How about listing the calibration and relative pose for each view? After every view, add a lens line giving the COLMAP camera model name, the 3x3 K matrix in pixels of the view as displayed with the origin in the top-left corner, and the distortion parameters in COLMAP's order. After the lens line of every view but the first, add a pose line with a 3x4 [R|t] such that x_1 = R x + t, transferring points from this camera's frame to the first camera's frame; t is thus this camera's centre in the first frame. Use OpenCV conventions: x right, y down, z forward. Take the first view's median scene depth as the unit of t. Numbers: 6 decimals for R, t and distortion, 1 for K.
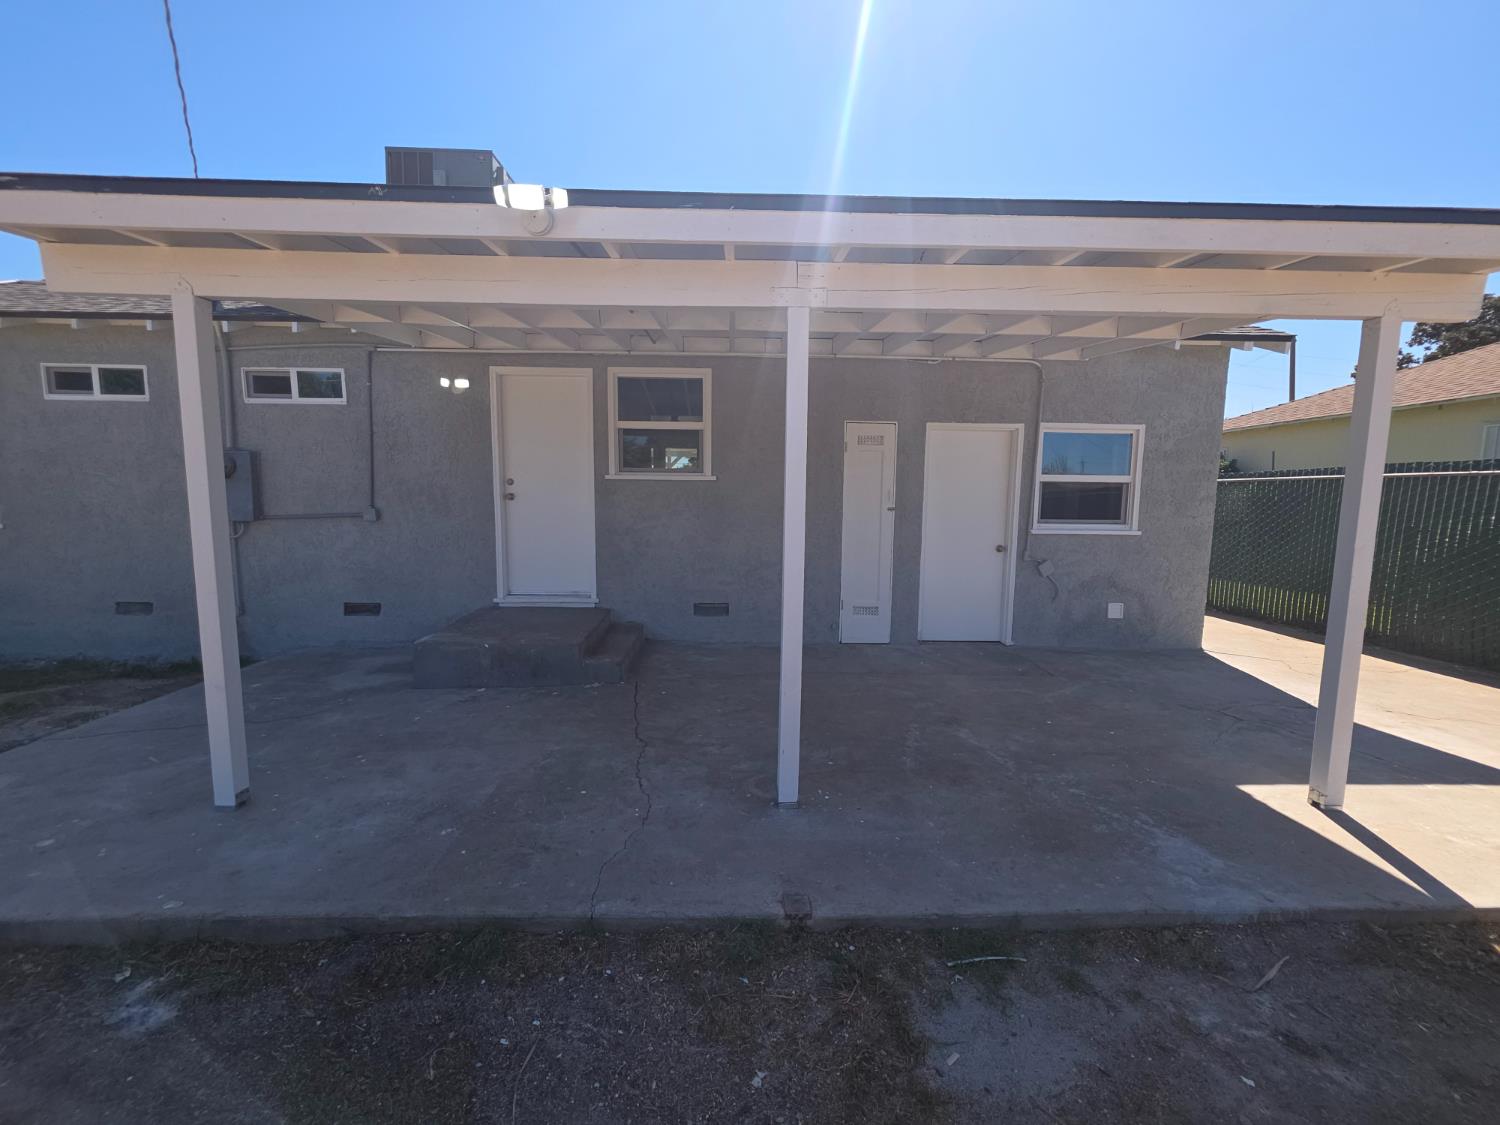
lens RADIAL K [[603.6, 0, 750.3], [0, 603.6, 559.6], [0, 0, 1]] dist [0.002209, -0.000120]
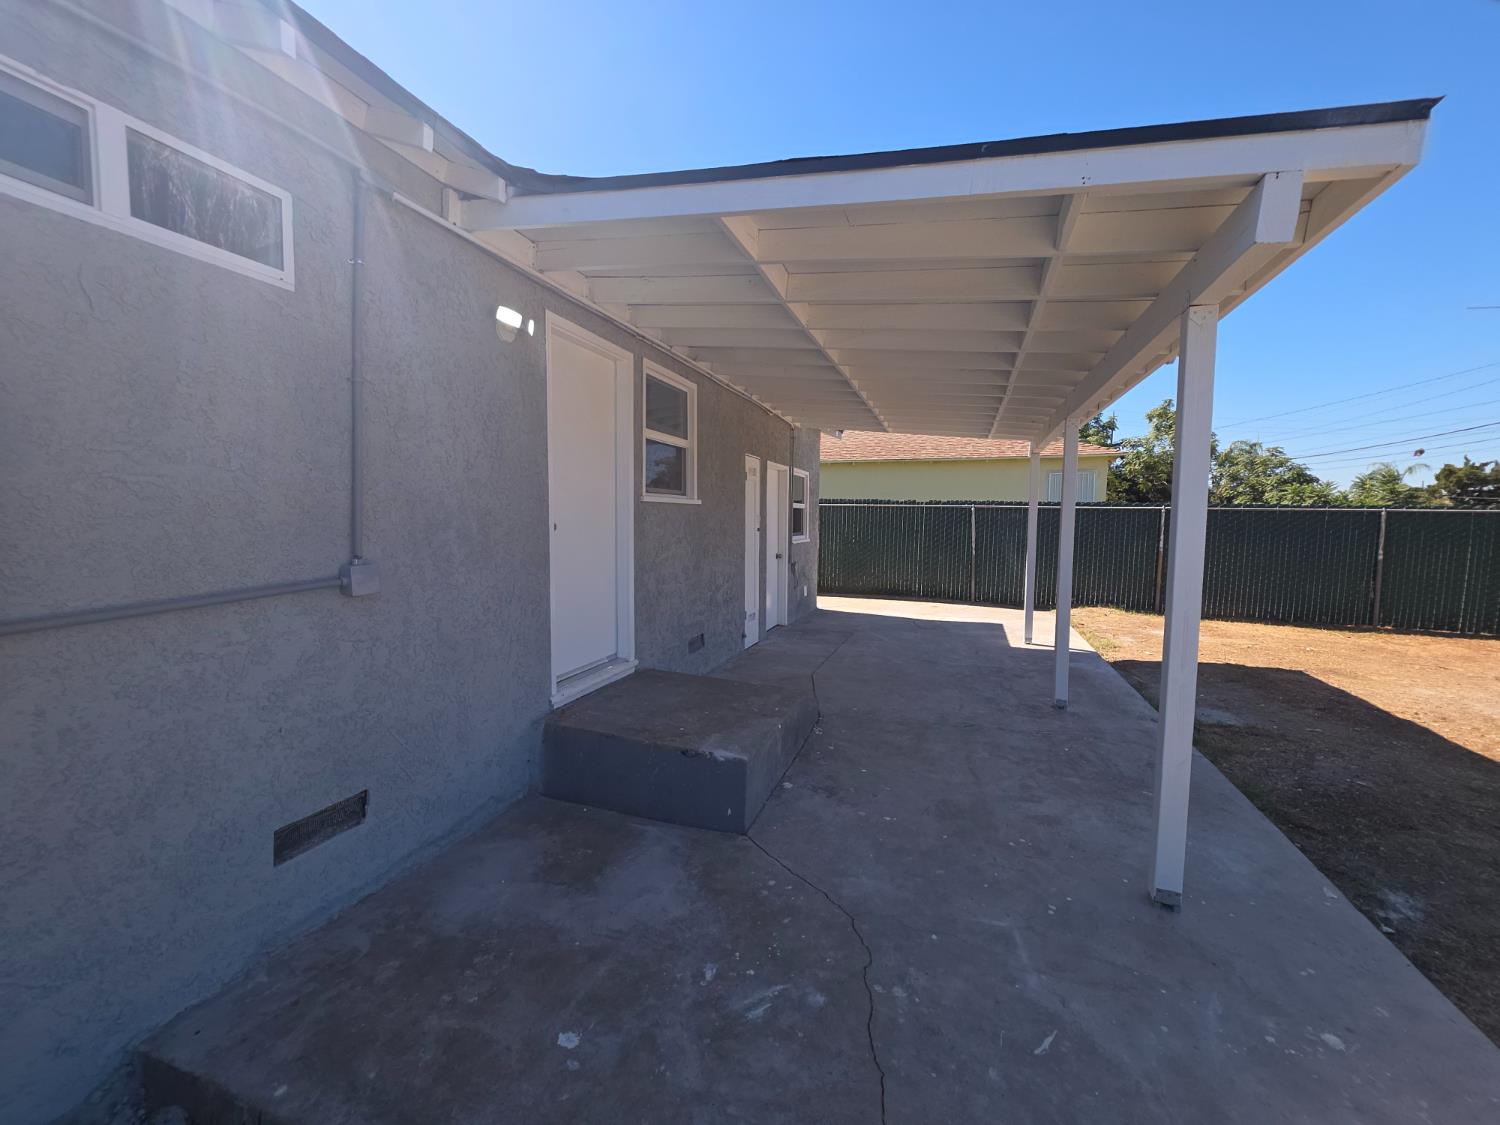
lens RADIAL K [[598.4, 0, 750.9], [0, 598.4, 557.3], [0, 0, 1]] dist [0.003540, -0.000238]
pose [[0.350876, -0.071514, 0.933687, -0.901025], [0.091440, 0.994931, 0.041843, -0.081038], [-0.931947, 0.070695, 0.355636, 0.600826]]
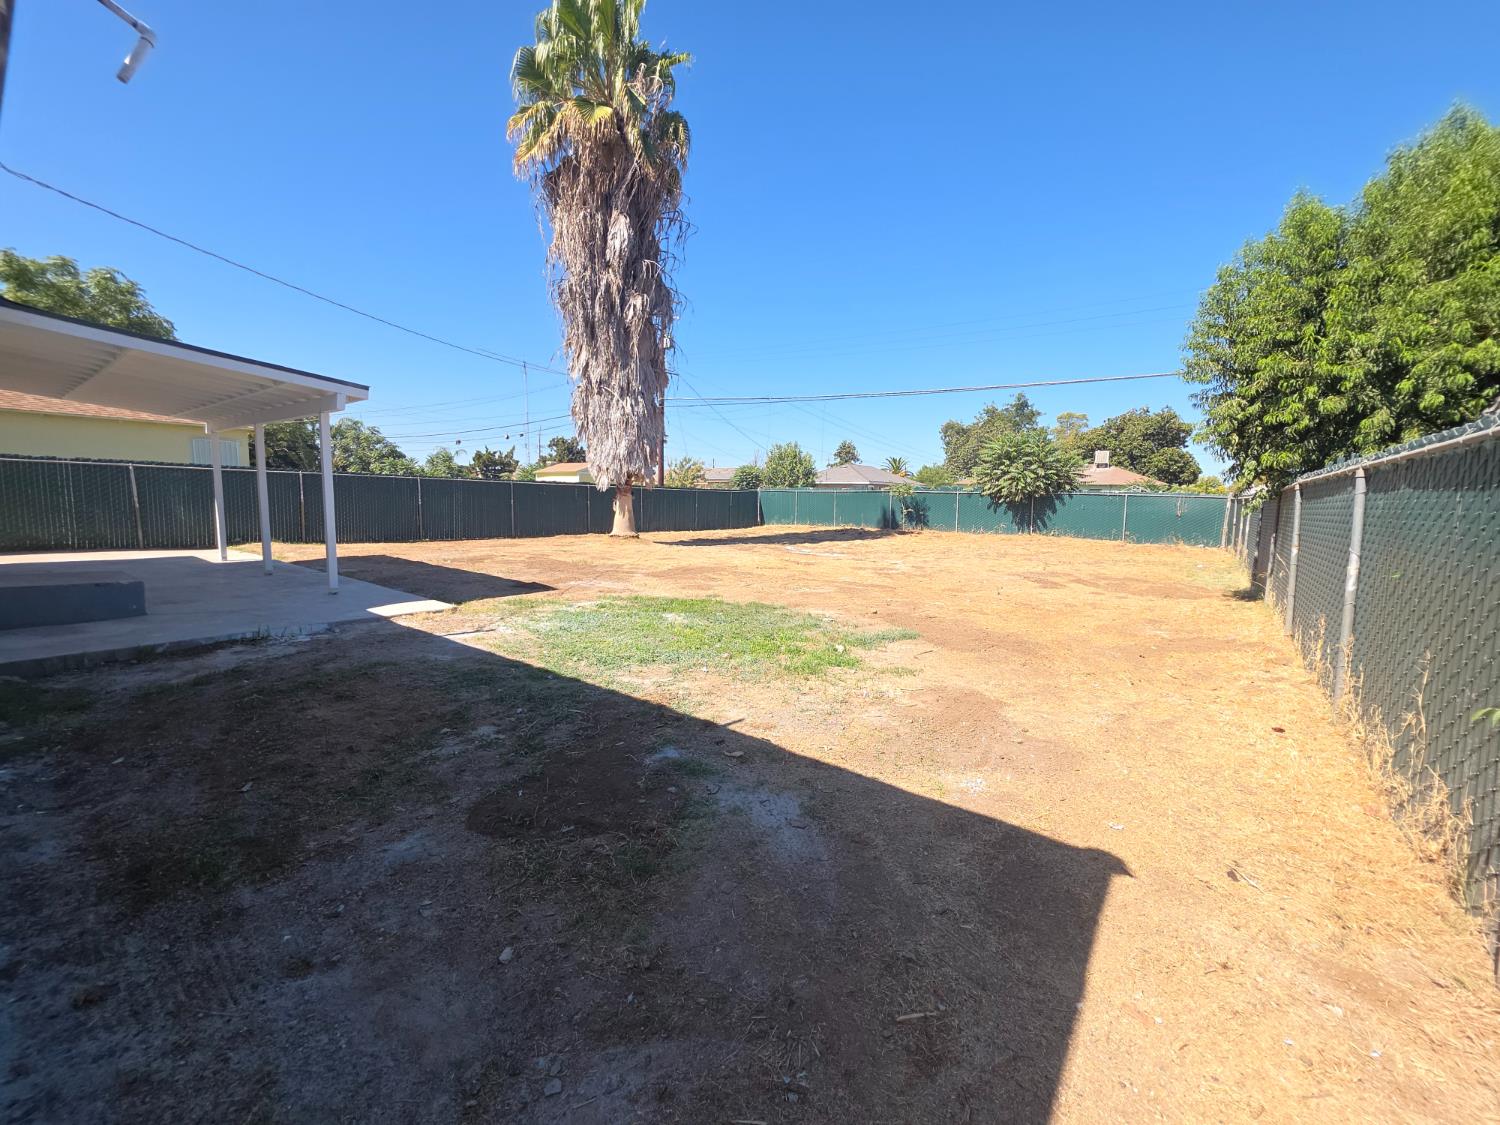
lens RADIAL K [[596.2, 0, 749.3], [0, 596.2, 561.7], [0, 0, 1]] dist [0.002286, -0.000023]
pose [[-0.785498, -0.095572, 0.611440, -1.989055], [0.032232, 0.980344, 0.194643, -0.103787], [-0.618024, 0.172600, -0.766978, 0.943761]]
